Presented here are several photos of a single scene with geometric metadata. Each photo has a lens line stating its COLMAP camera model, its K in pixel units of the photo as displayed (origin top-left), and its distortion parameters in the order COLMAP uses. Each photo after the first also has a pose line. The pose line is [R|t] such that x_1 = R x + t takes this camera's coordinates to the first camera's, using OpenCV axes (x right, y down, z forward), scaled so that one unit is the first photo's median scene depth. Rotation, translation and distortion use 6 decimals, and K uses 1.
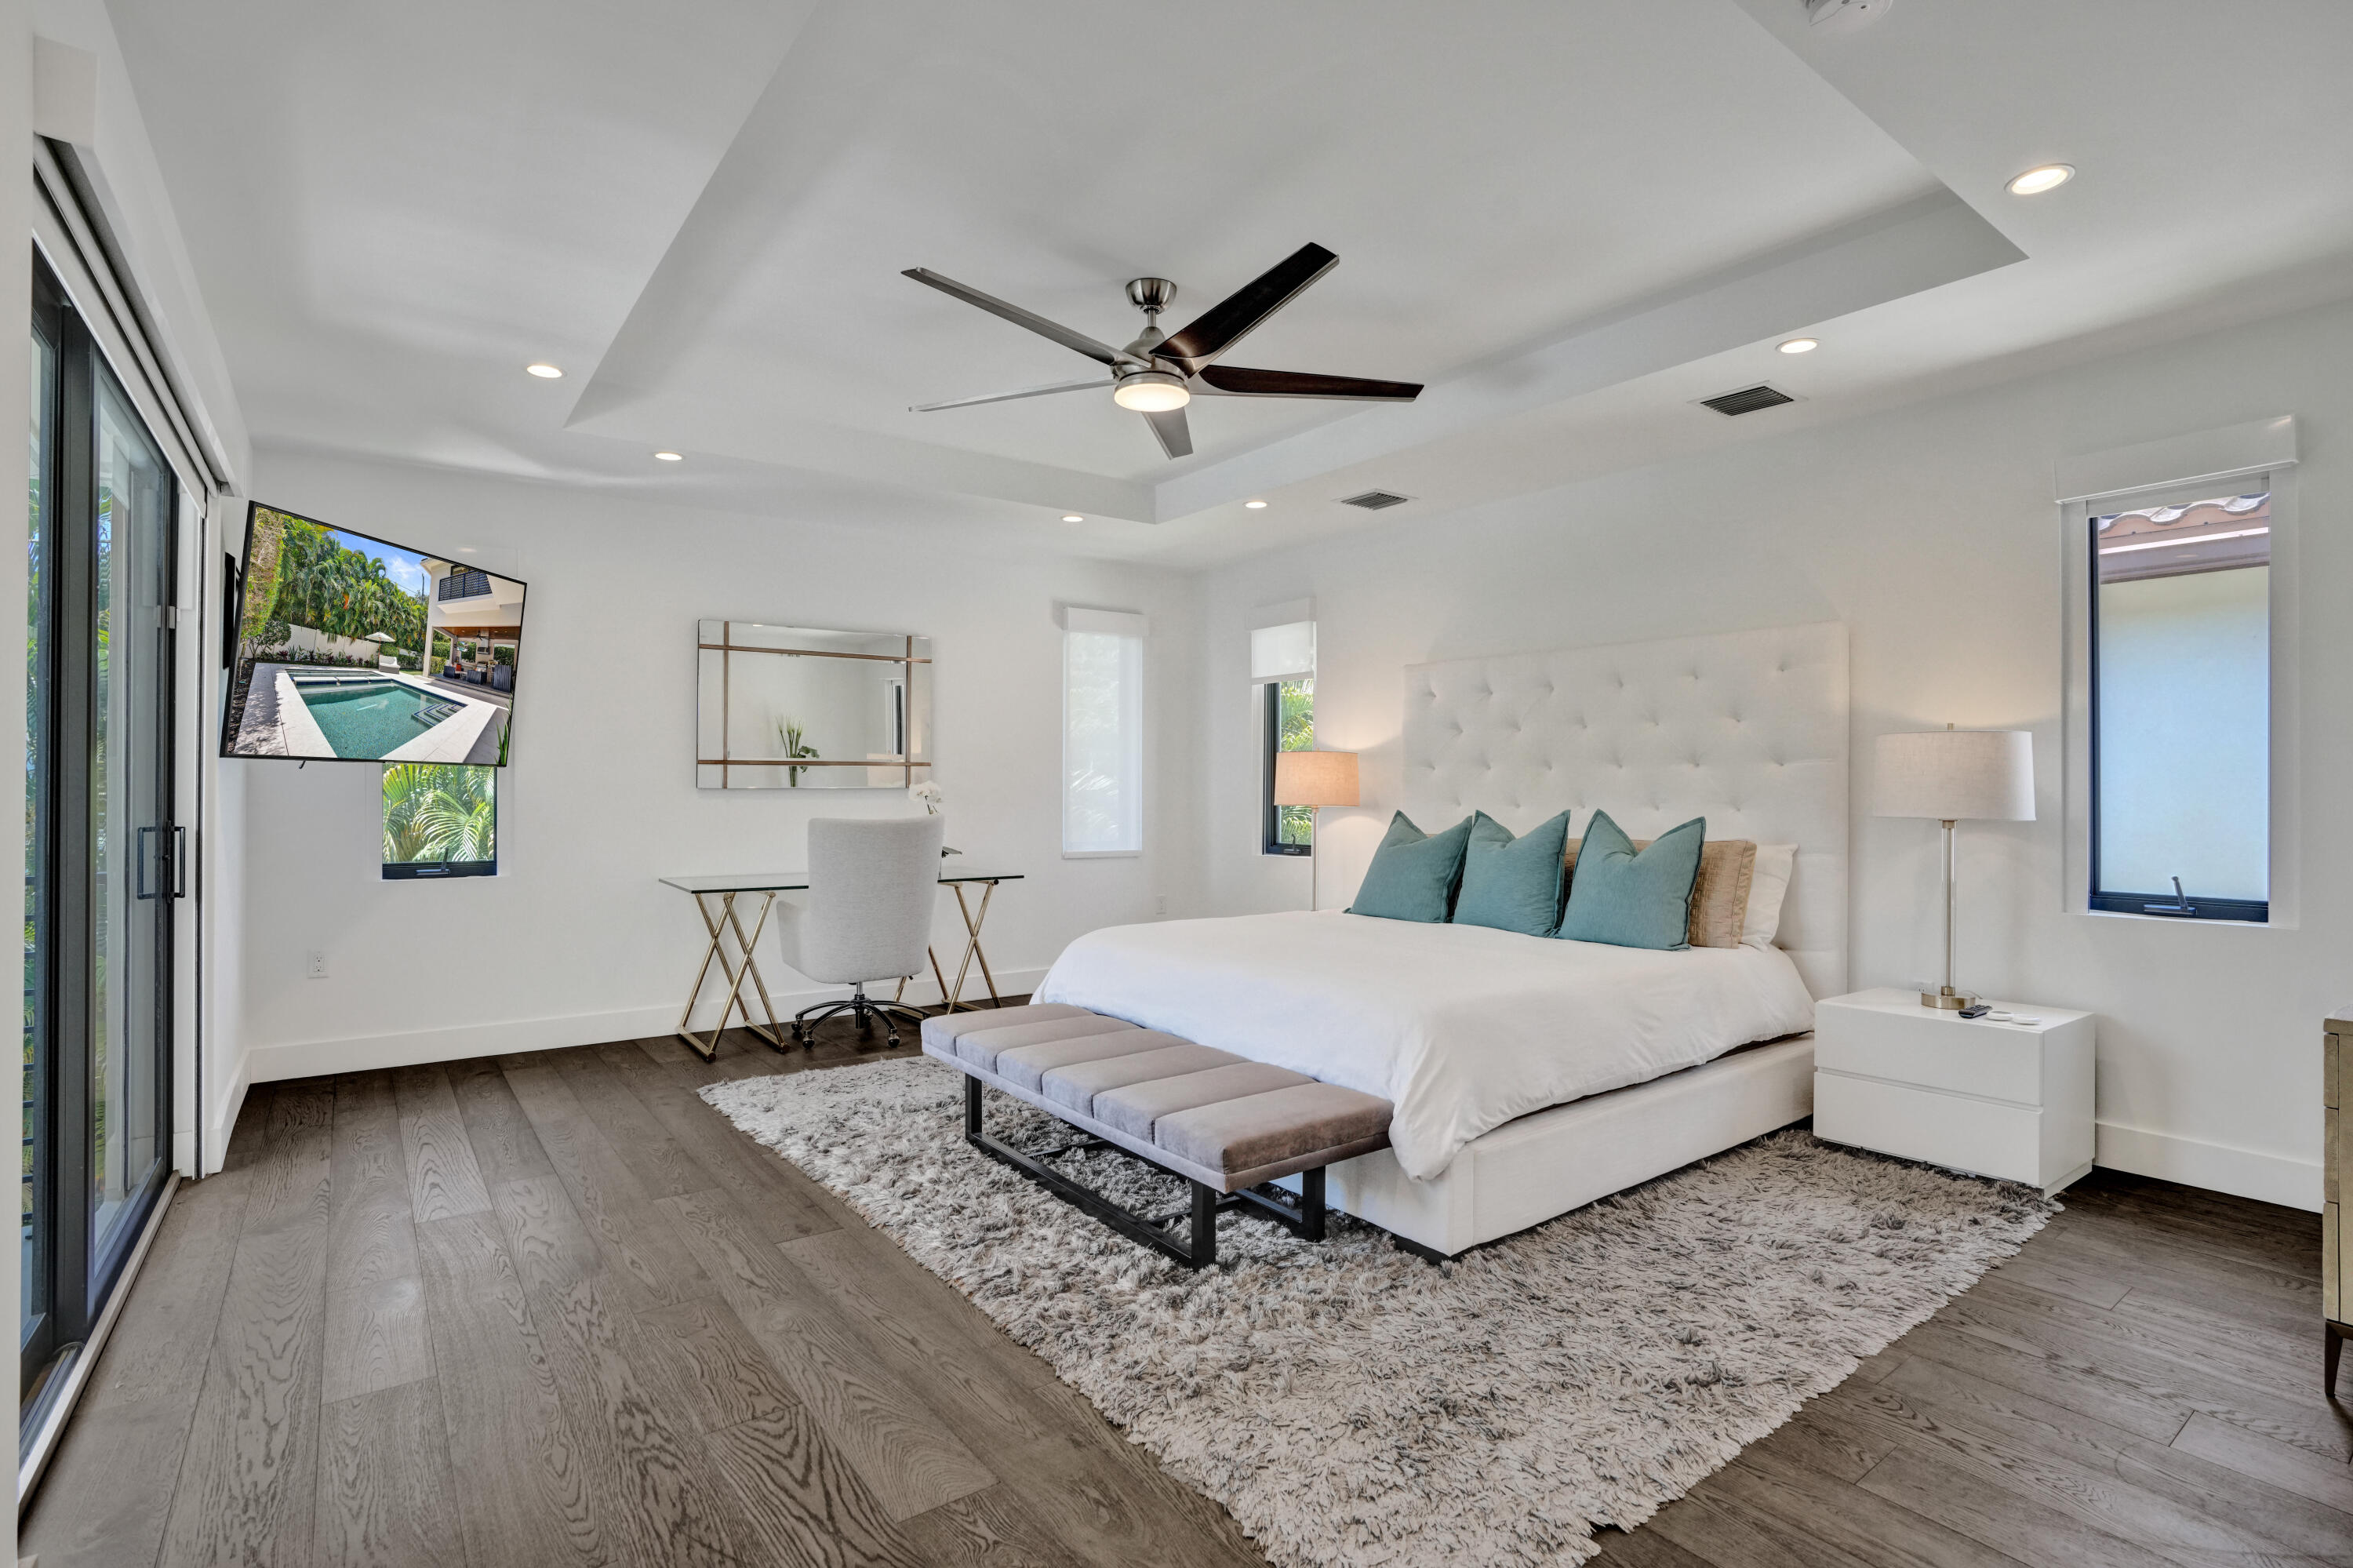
lens RADIAL K [[1095.3, 0, 1184.3], [0, 1095.3, 794.0], [0, 0, 1]] dist [-0.026875, -0.000929]
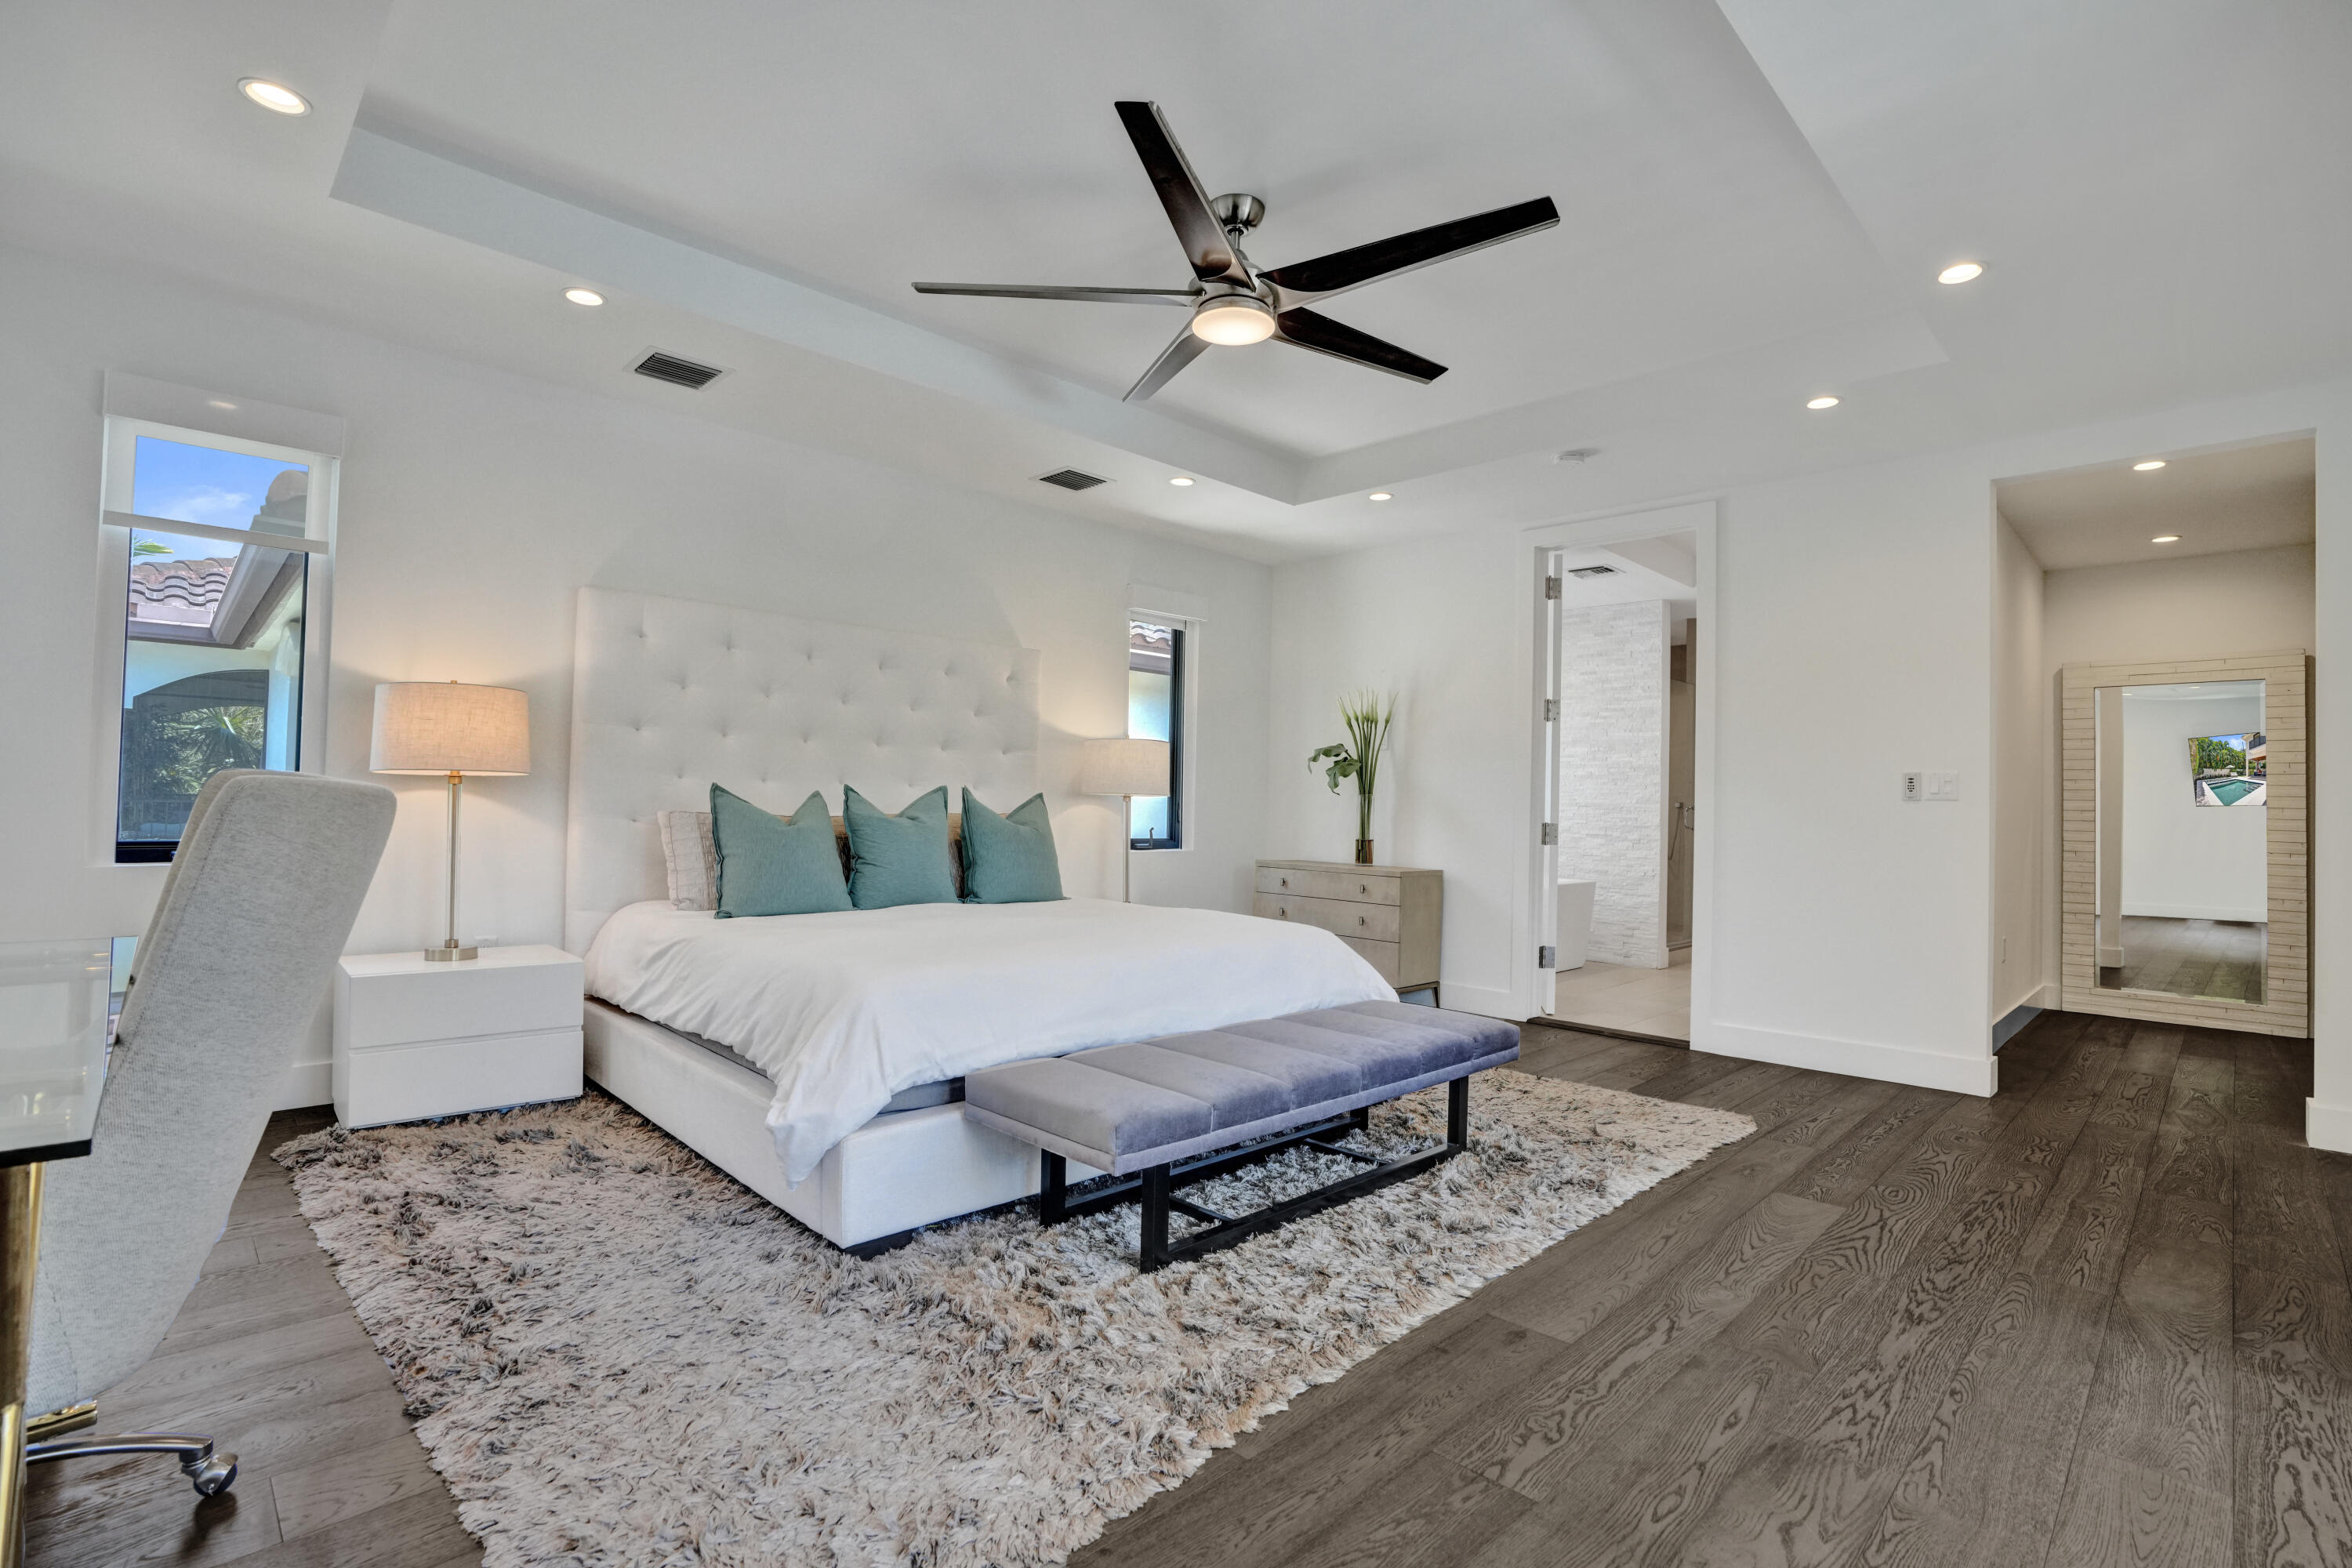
lens RADIAL K [[1083.3, 0, 1182.8], [0, 1083.3, 785.2], [0, 0, 1]] dist [-0.024247, 0.002488]
pose [[-0.131966, 0.015352, 0.991135, -1.274029], [-0.022136, 0.999585, -0.018430, 0.055900], [-0.991007, -0.024372, -0.131572, 1.613458]]
